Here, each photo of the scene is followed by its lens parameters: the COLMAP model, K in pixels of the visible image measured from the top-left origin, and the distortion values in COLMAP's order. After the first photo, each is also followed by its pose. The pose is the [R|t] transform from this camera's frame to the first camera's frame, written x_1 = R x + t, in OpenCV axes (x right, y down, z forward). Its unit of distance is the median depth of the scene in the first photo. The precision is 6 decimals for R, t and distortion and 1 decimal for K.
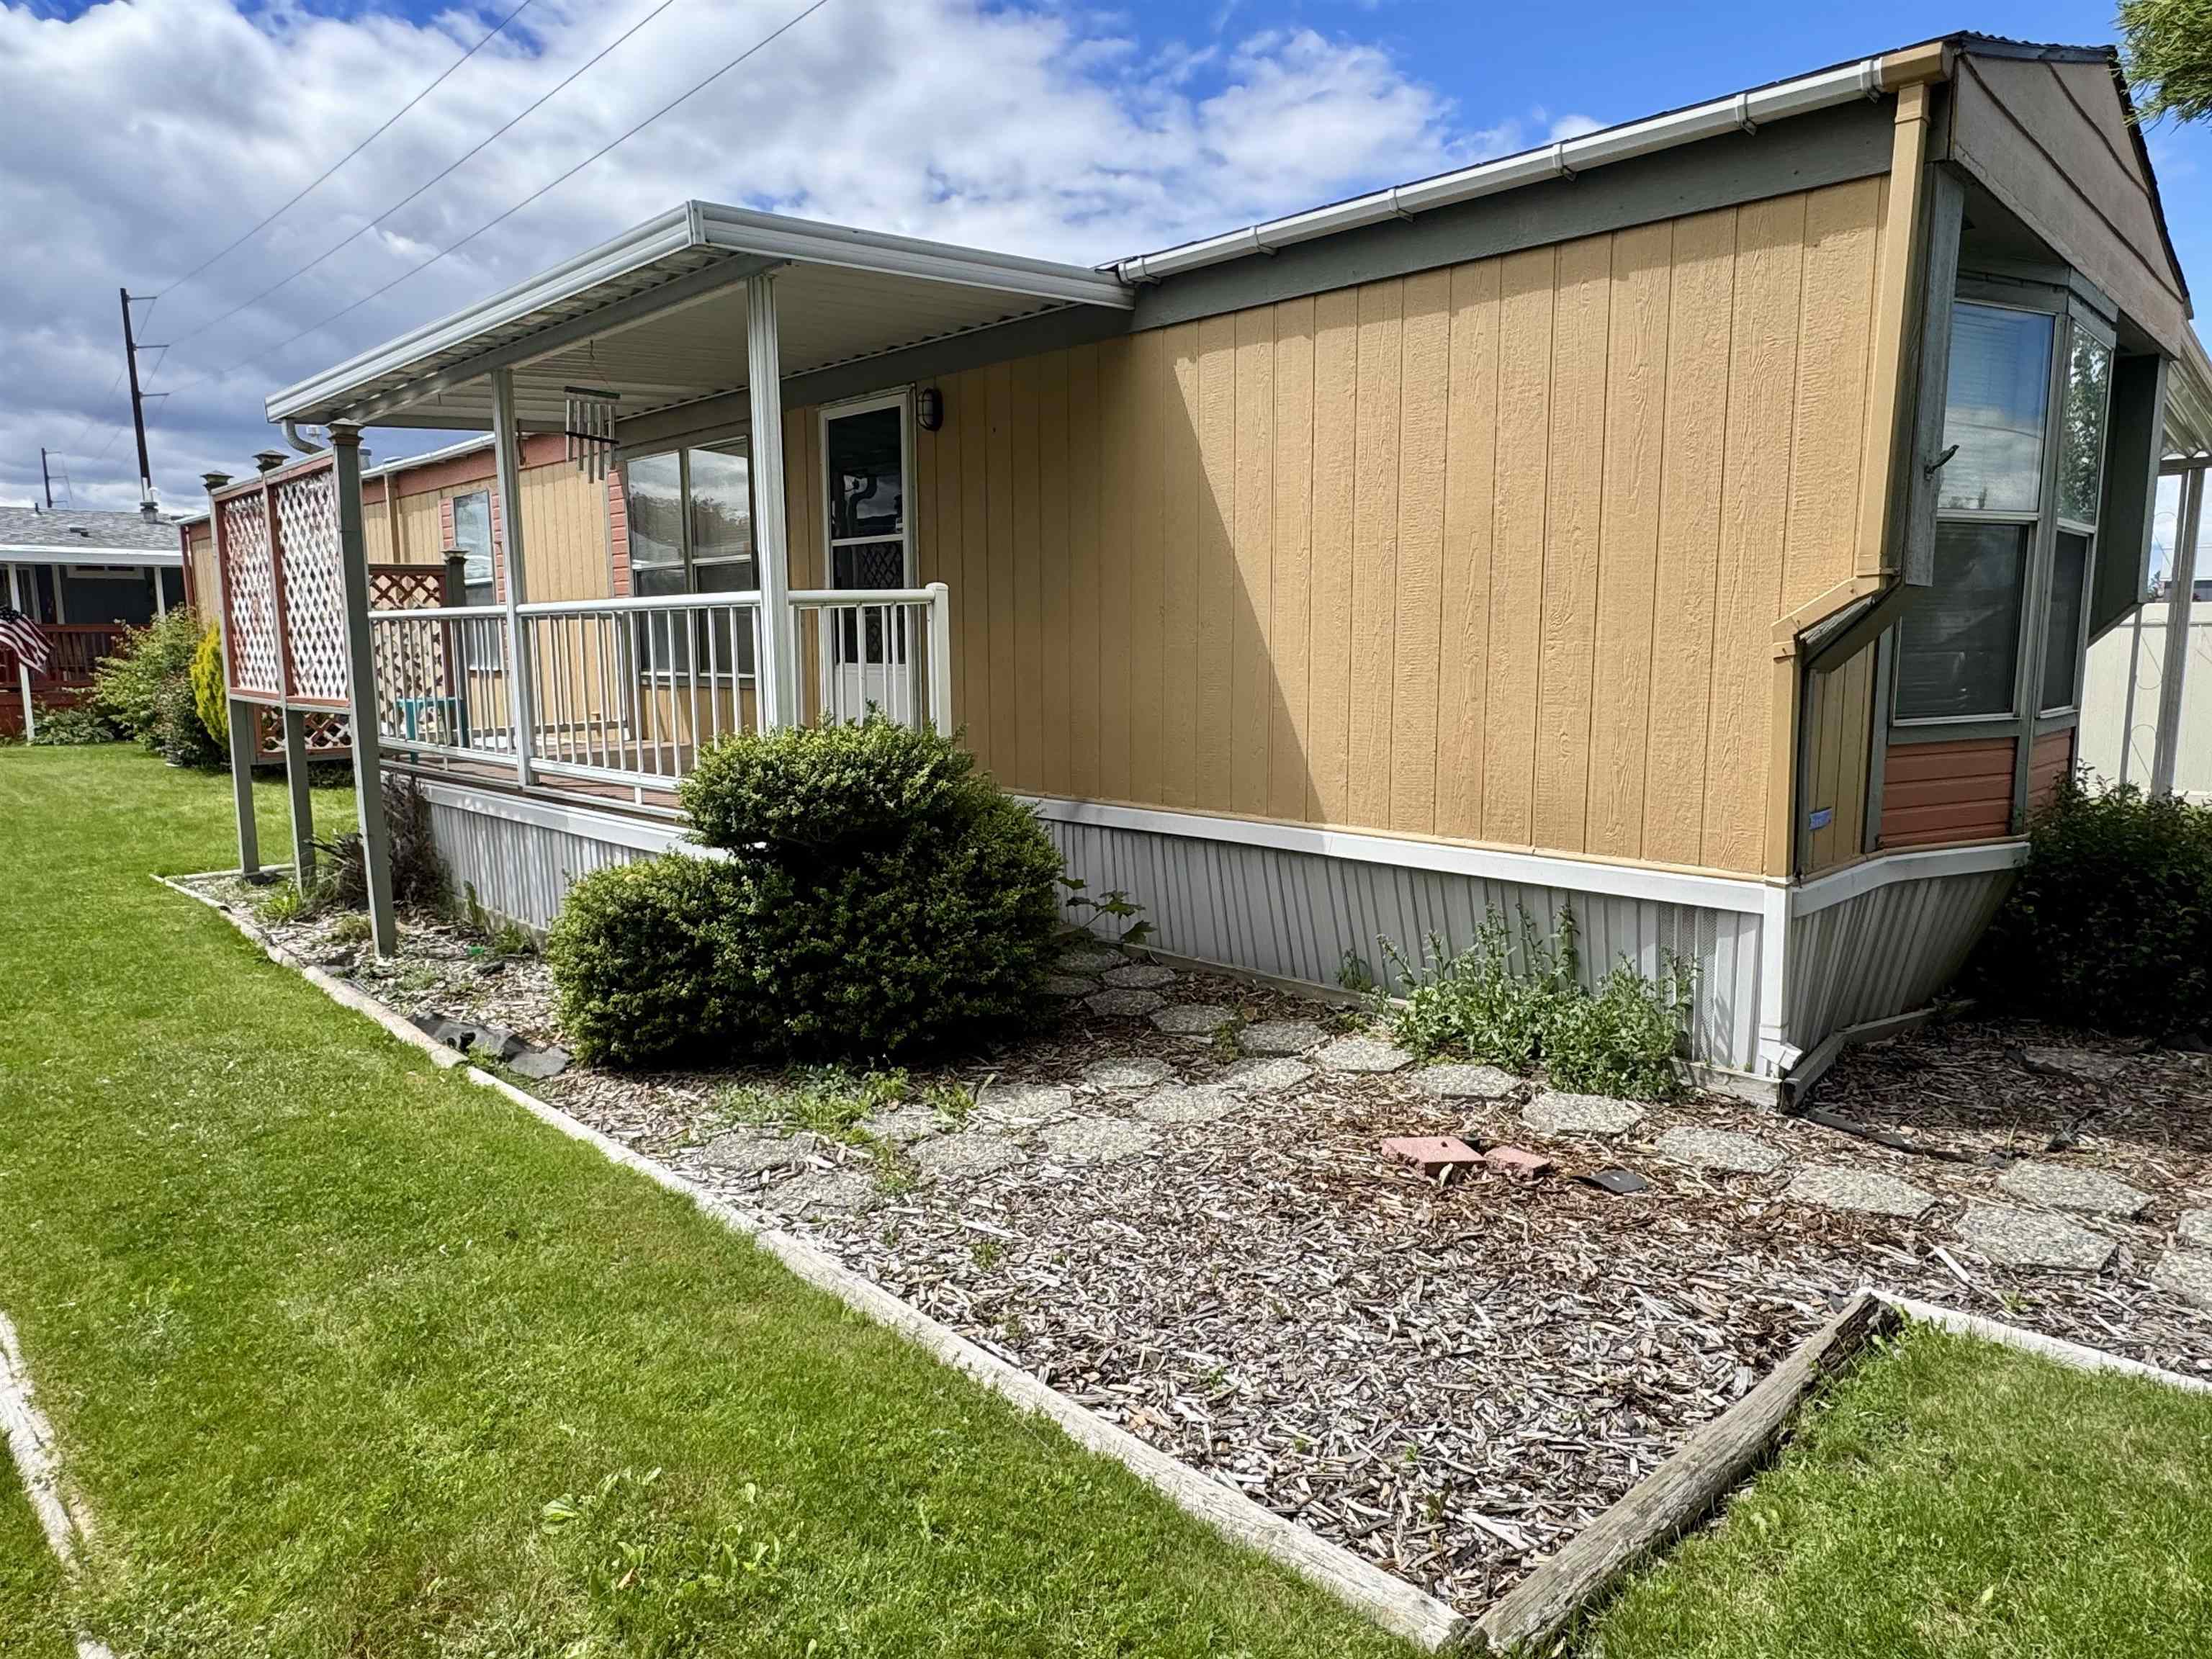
lens RADIAL K [[1391.1, 0, 1105.4], [0, 1391.1, 834.0], [0, 0, 1]] dist [0.005179, 0.001496]
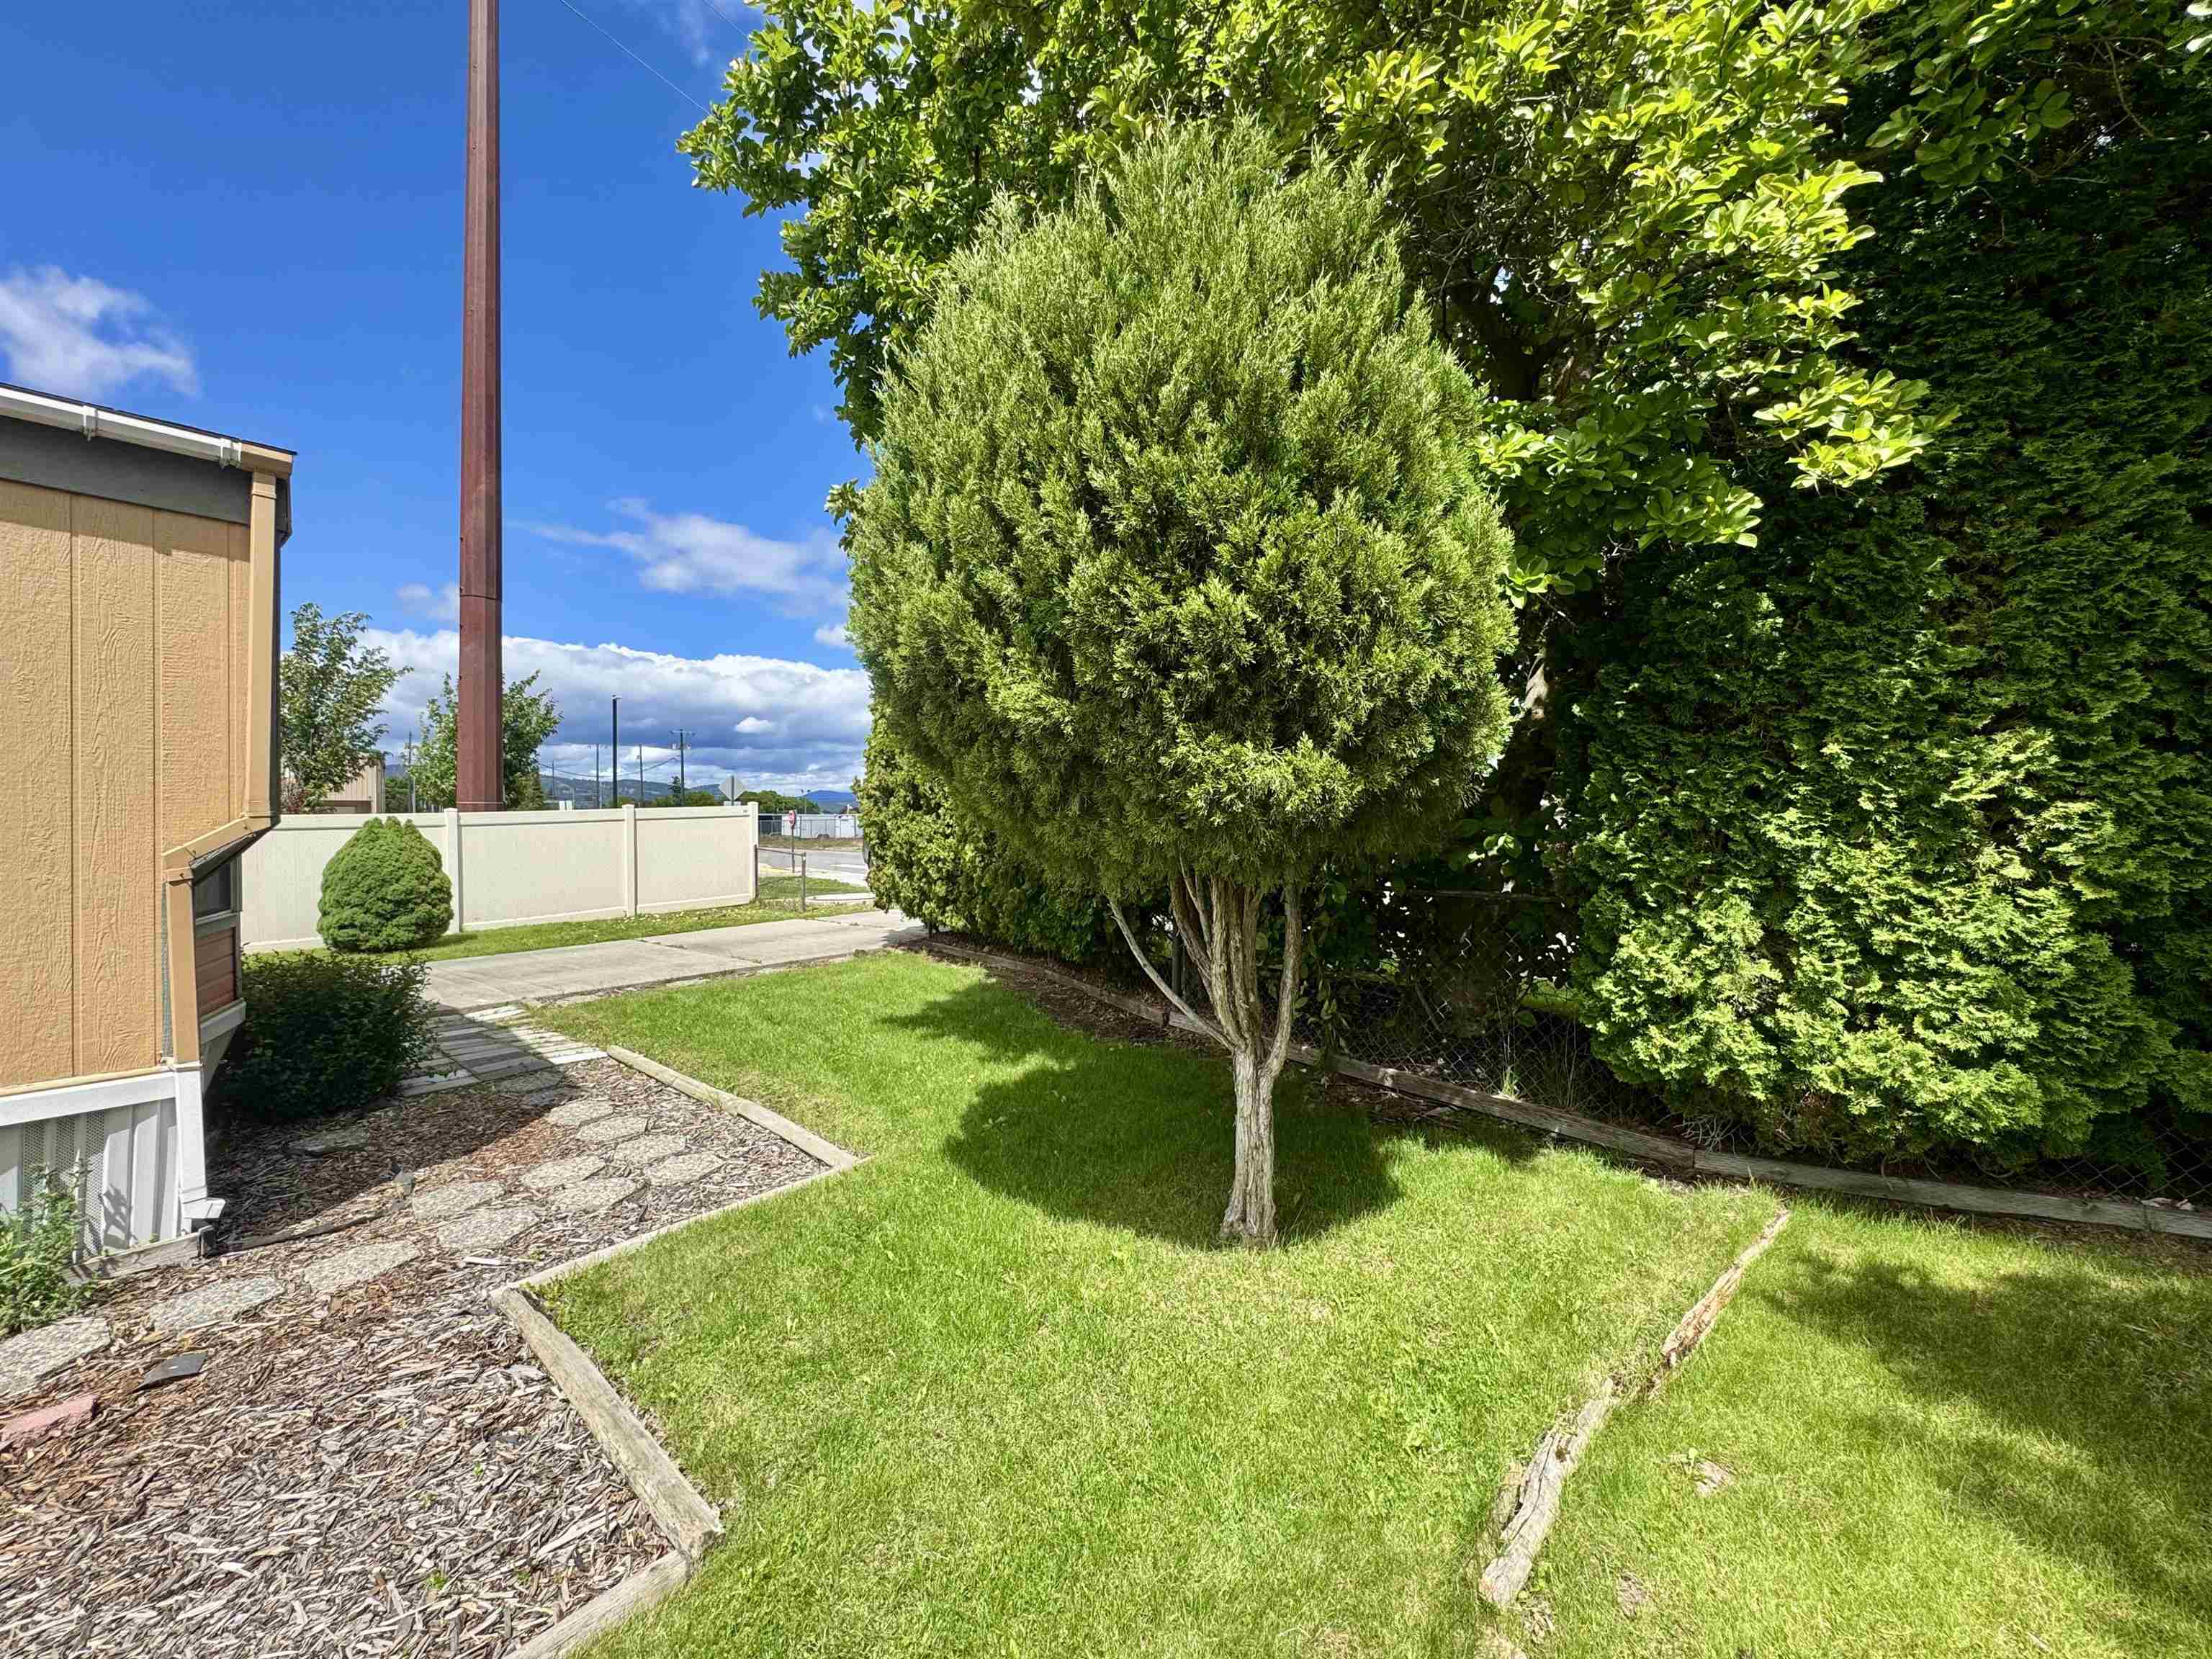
lens RADIAL K [[891.4, 0, 1108.7], [0, 891.4, 834.4], [0, 0, 1]] dist [-0.000540, -0.000104]
pose [[-0.098610, -0.007541, 0.995098, -0.385319], [0.141447, 0.989712, 0.021517, -0.073418], [-0.985022, 0.142875, -0.096529, 0.291586]]
